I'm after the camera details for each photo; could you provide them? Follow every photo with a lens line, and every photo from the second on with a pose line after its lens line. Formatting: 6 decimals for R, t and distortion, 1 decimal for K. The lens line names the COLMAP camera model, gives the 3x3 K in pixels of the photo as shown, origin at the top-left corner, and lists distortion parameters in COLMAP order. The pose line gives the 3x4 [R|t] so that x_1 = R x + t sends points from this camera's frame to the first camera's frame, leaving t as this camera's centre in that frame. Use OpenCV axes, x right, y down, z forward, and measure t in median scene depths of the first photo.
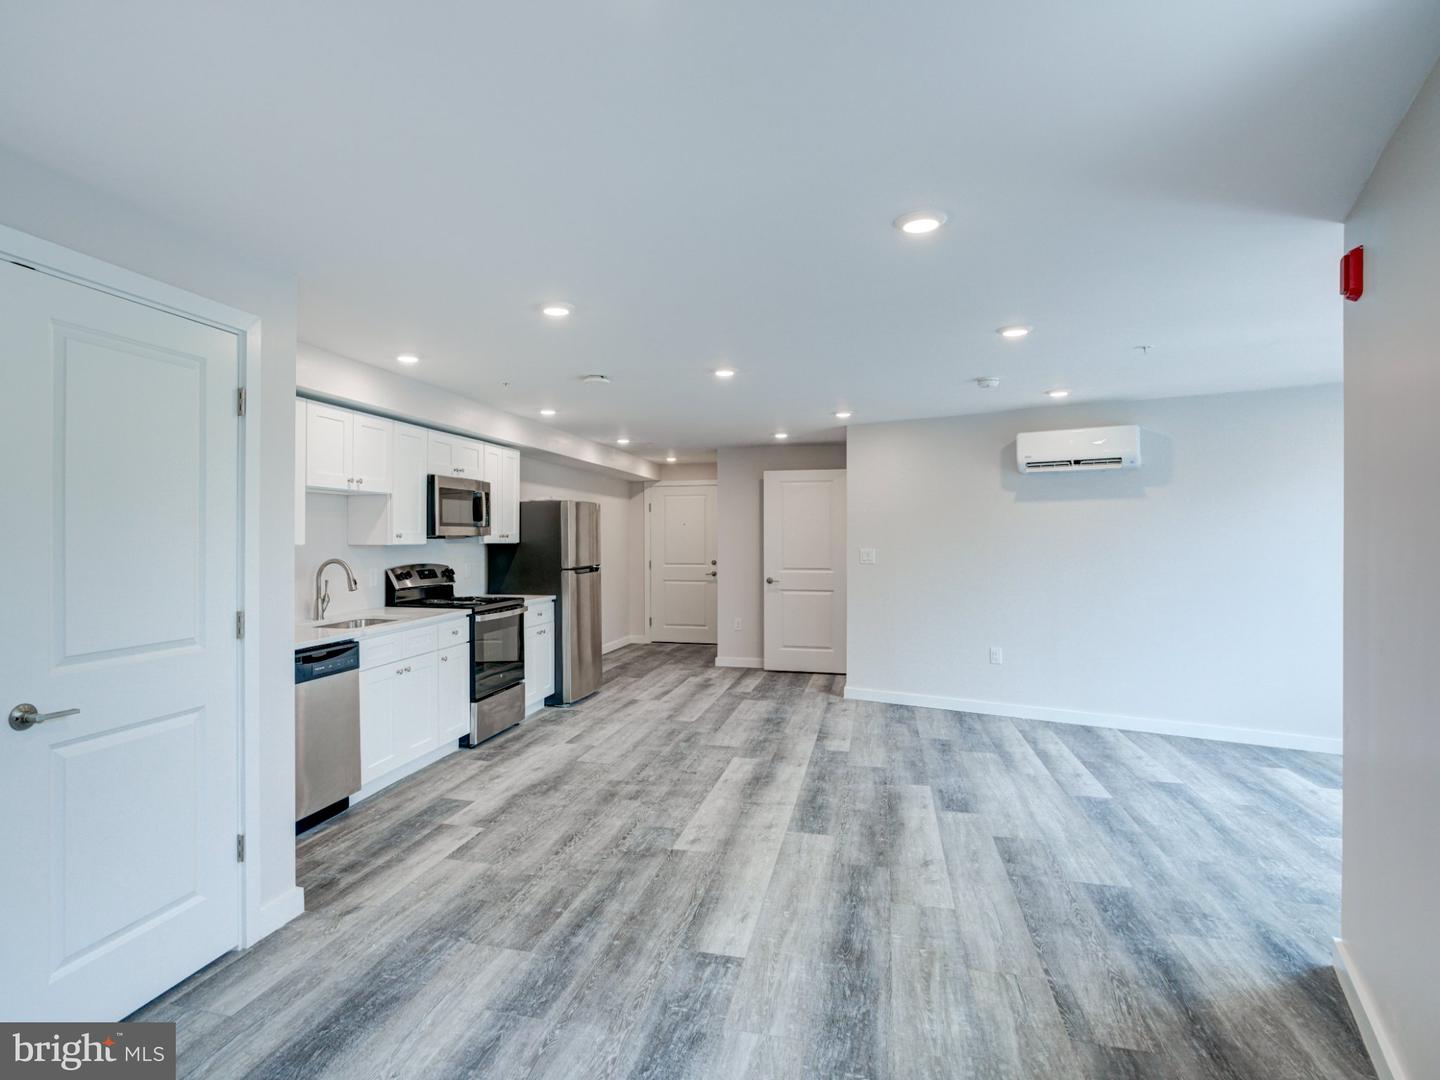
lens RADIAL K [[816.0, 0, 718.8], [0, 816.0, 532.9], [0, 0, 1]] dist [-0.045955, 0.033975]
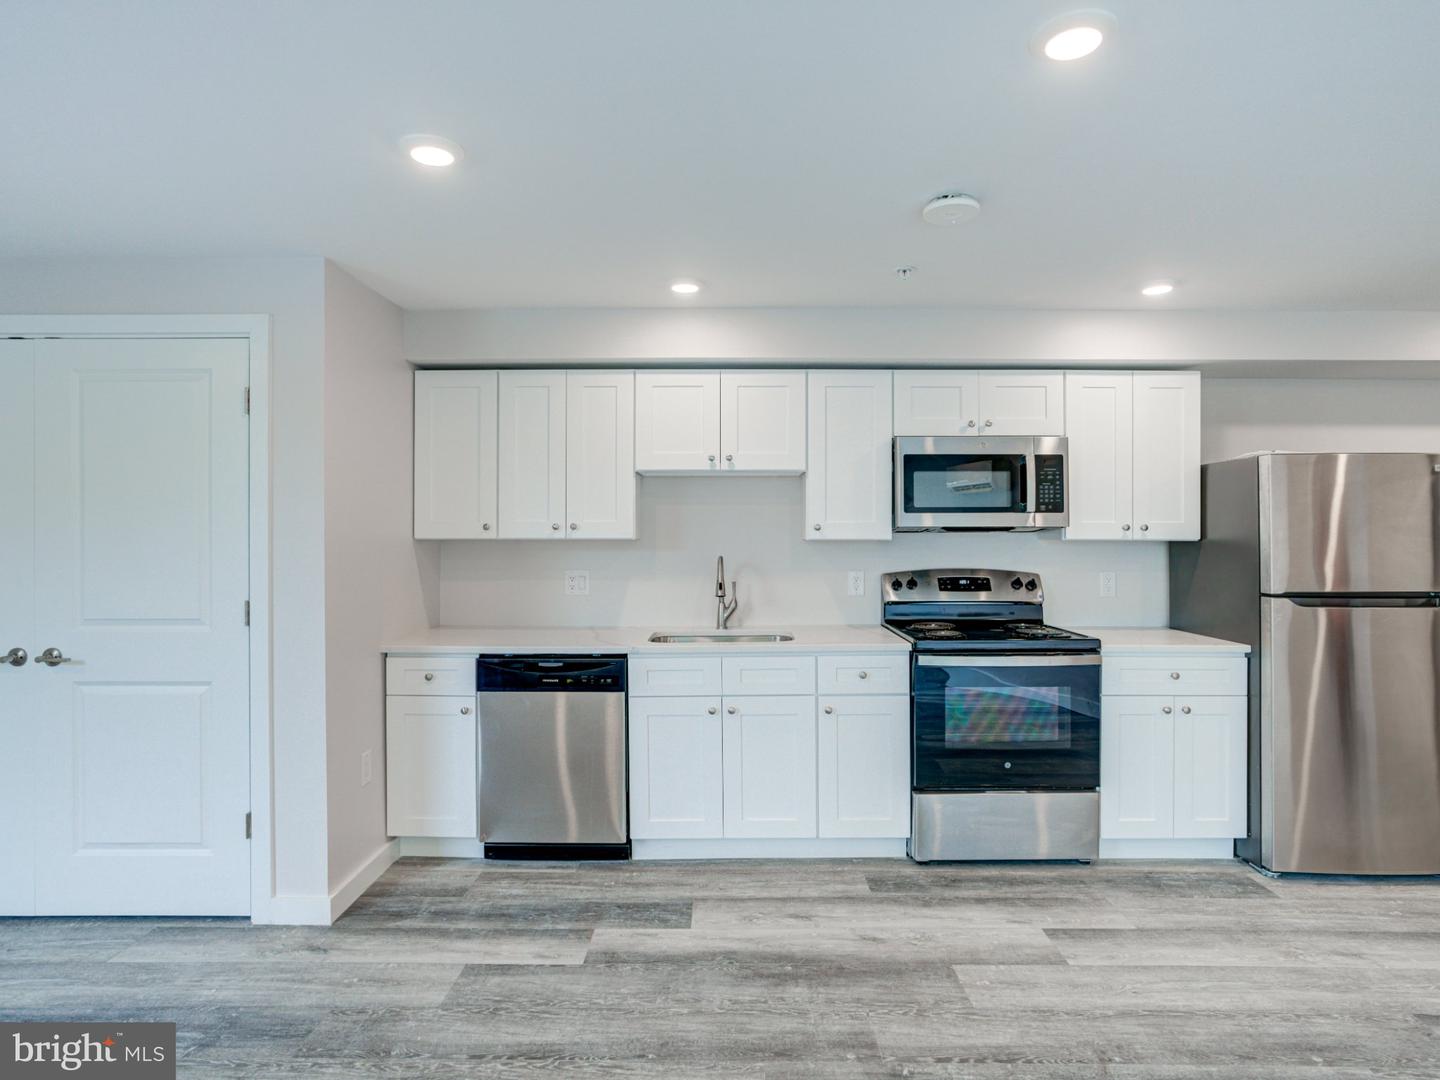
lens RADIAL K [[816.0, 0, 718.8], [0, 816.0, 532.9], [0, 0, 1]] dist [-0.045955, 0.033975]
pose [[0.182200, 0.005390, -0.983247, 0.315292], [0.005268, 0.999965, 0.006457, 0.003281], [0.983247, -0.006356, 0.182166, 0.811059]]
